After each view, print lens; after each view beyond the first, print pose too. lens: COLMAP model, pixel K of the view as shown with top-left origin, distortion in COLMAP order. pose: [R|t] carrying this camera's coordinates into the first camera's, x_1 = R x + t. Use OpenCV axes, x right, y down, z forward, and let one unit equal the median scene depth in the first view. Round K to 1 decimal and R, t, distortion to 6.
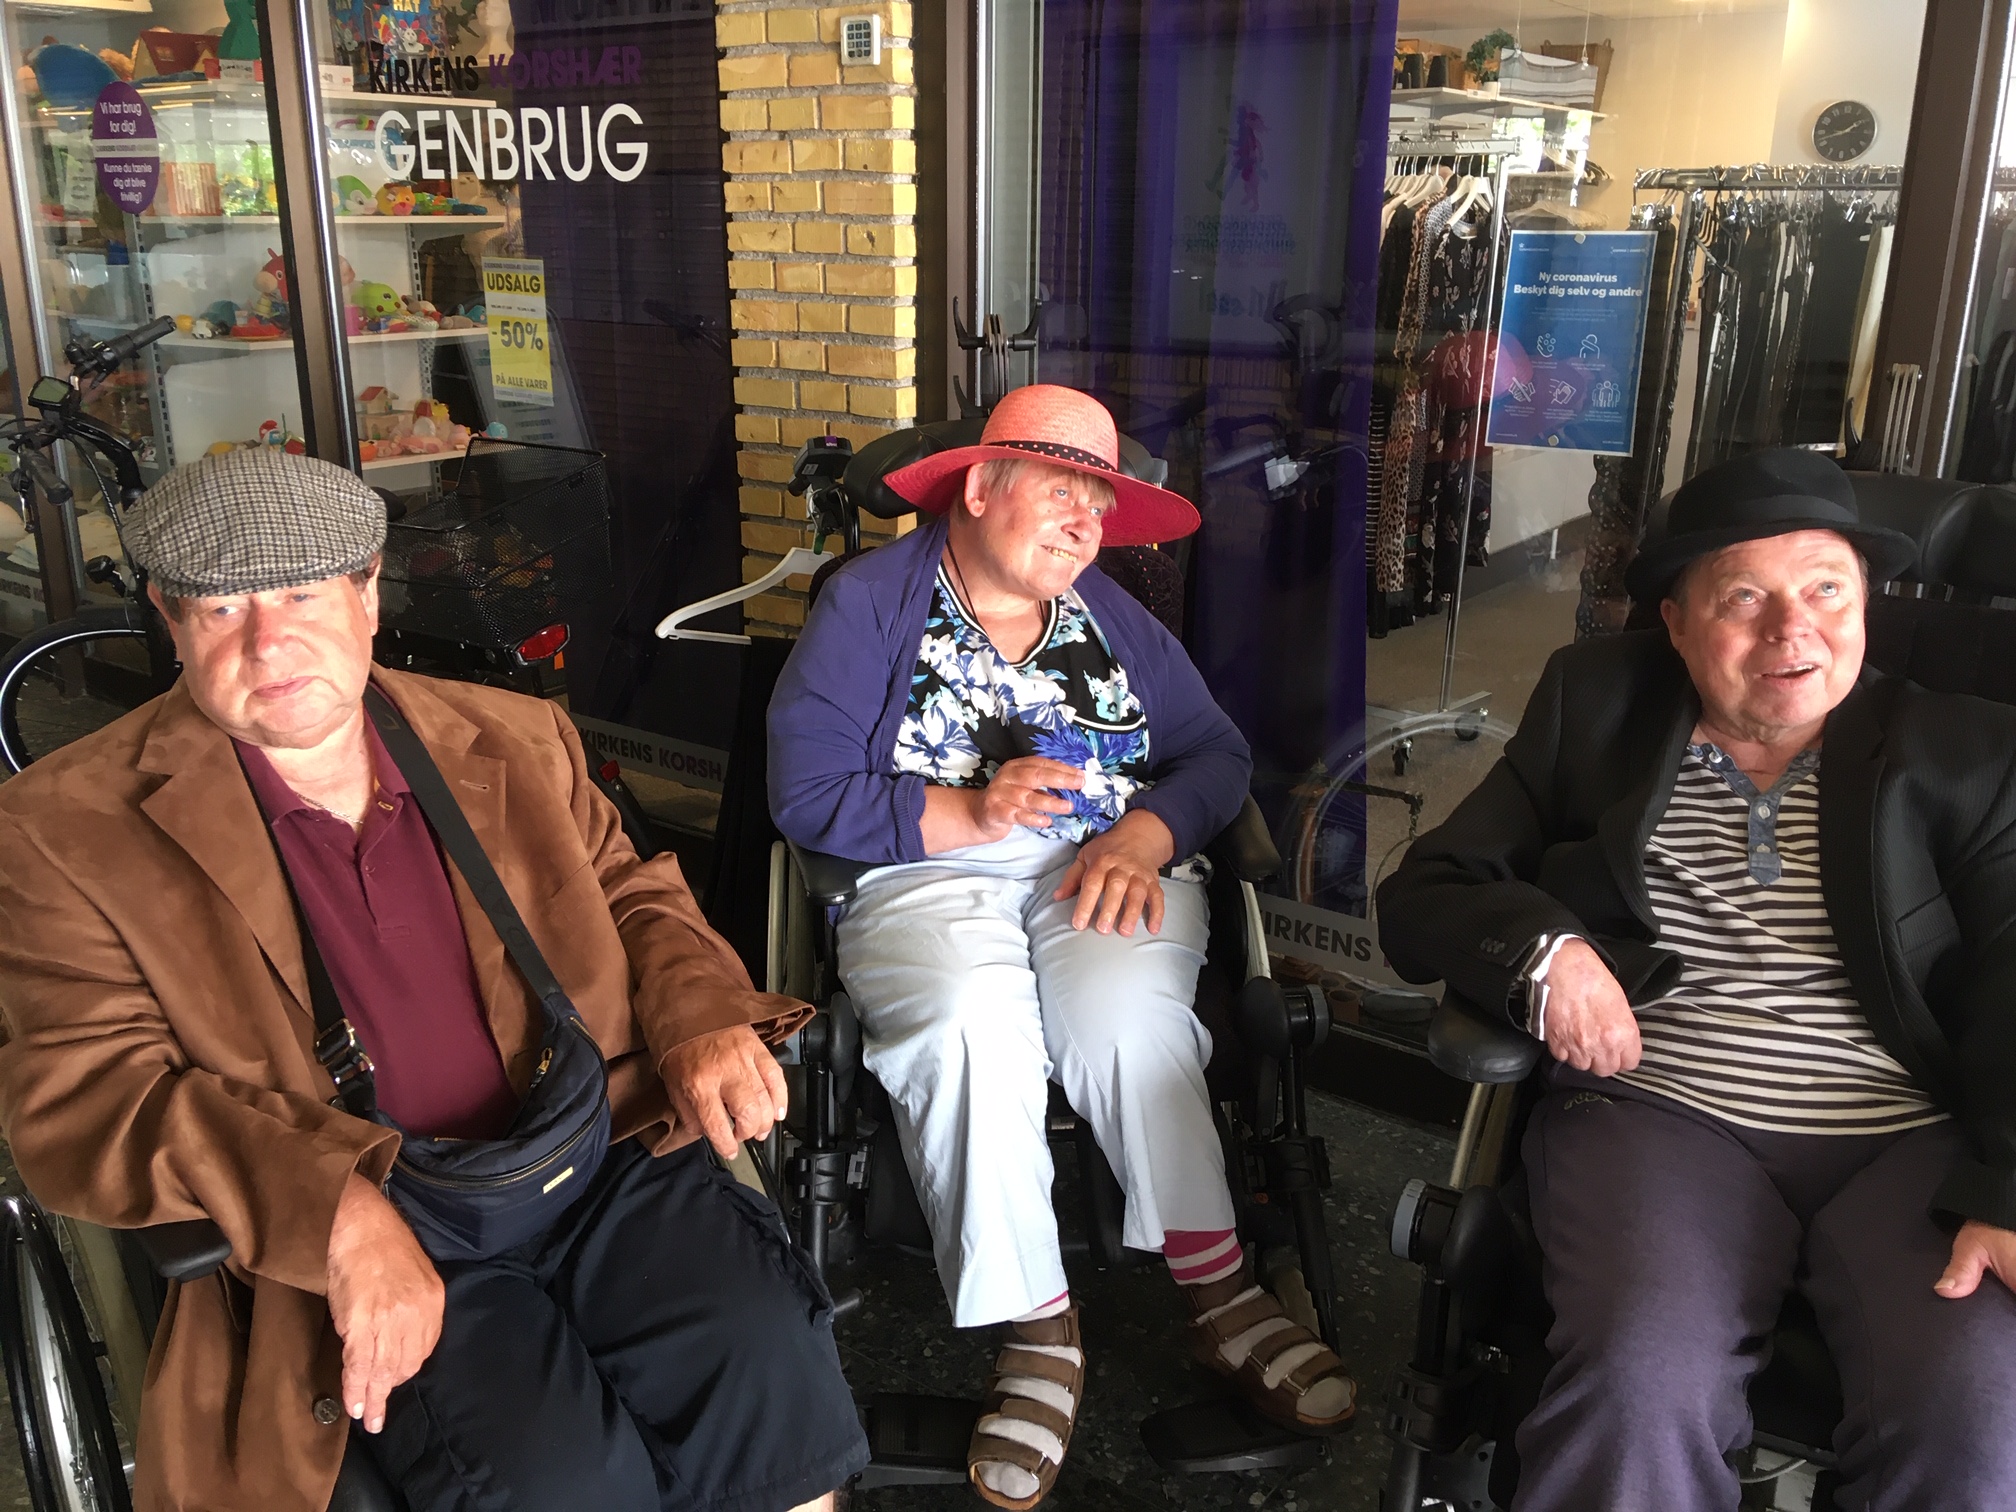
lens RADIAL K [[1767.1, 0, 1008.0], [0, 1767.1, 756.0], [0, 0, 1]] dist [0.175914, -0.258244]
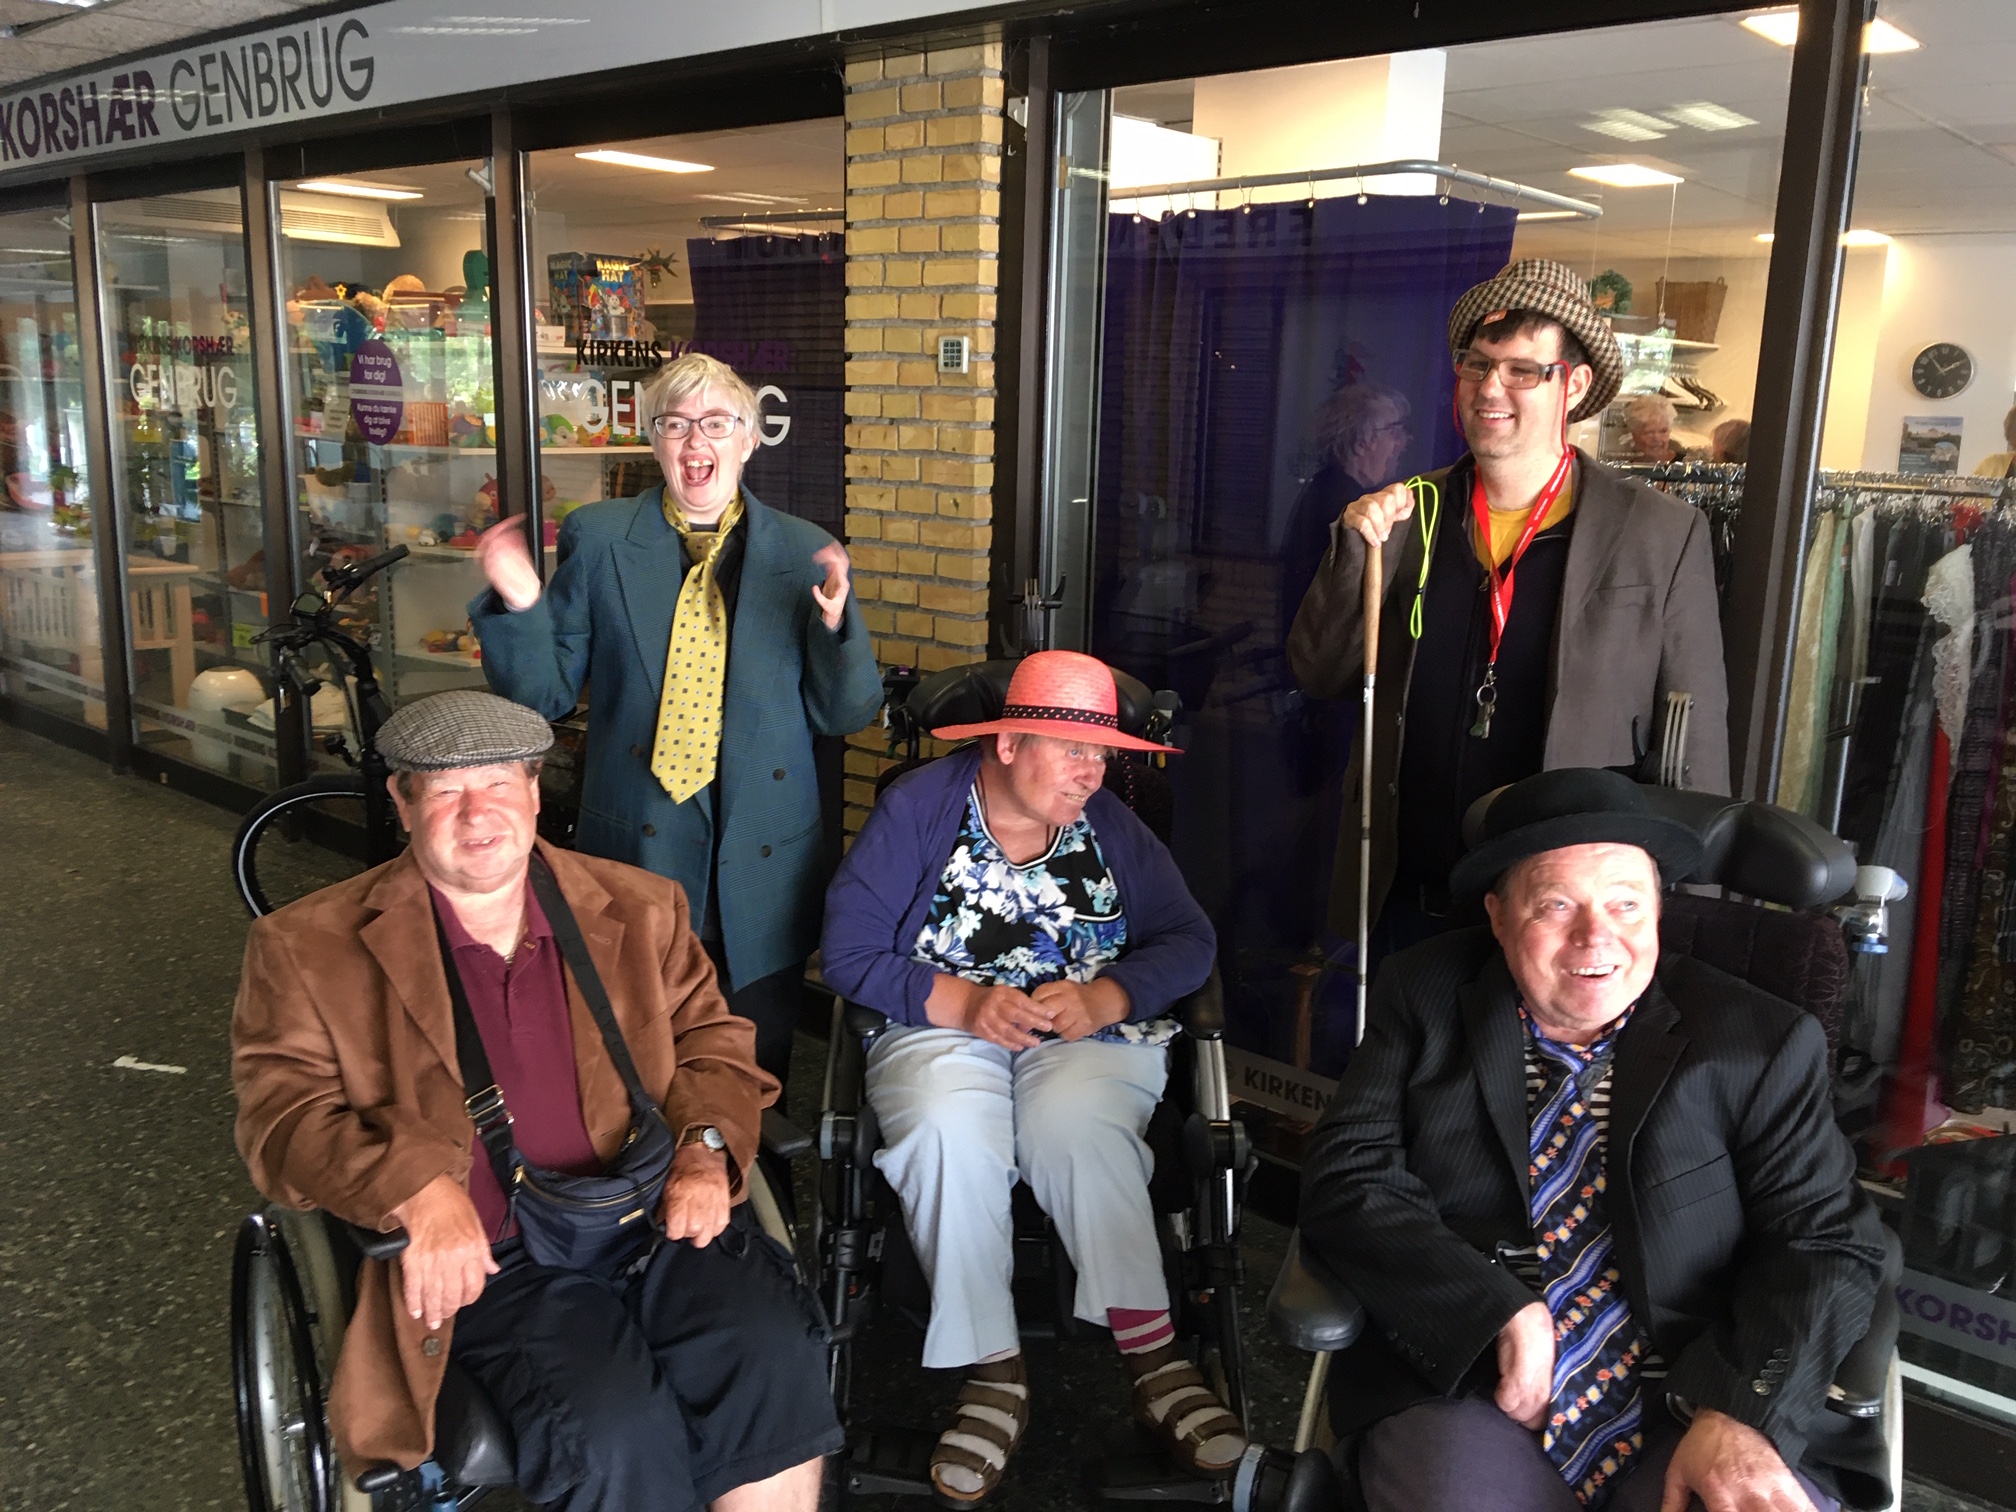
lens RADIAL K [[1767.1, 0, 1008.0], [0, 1767.1, 756.0], [0, 0, 1]] dist [0.175914, -0.258244]
pose [[0.995275, 0.038436, -0.089160, 0.074652], [-0.046552, 0.994779, -0.090816, -0.005015], [0.085204, 0.094537, 0.991868, -0.197944]]
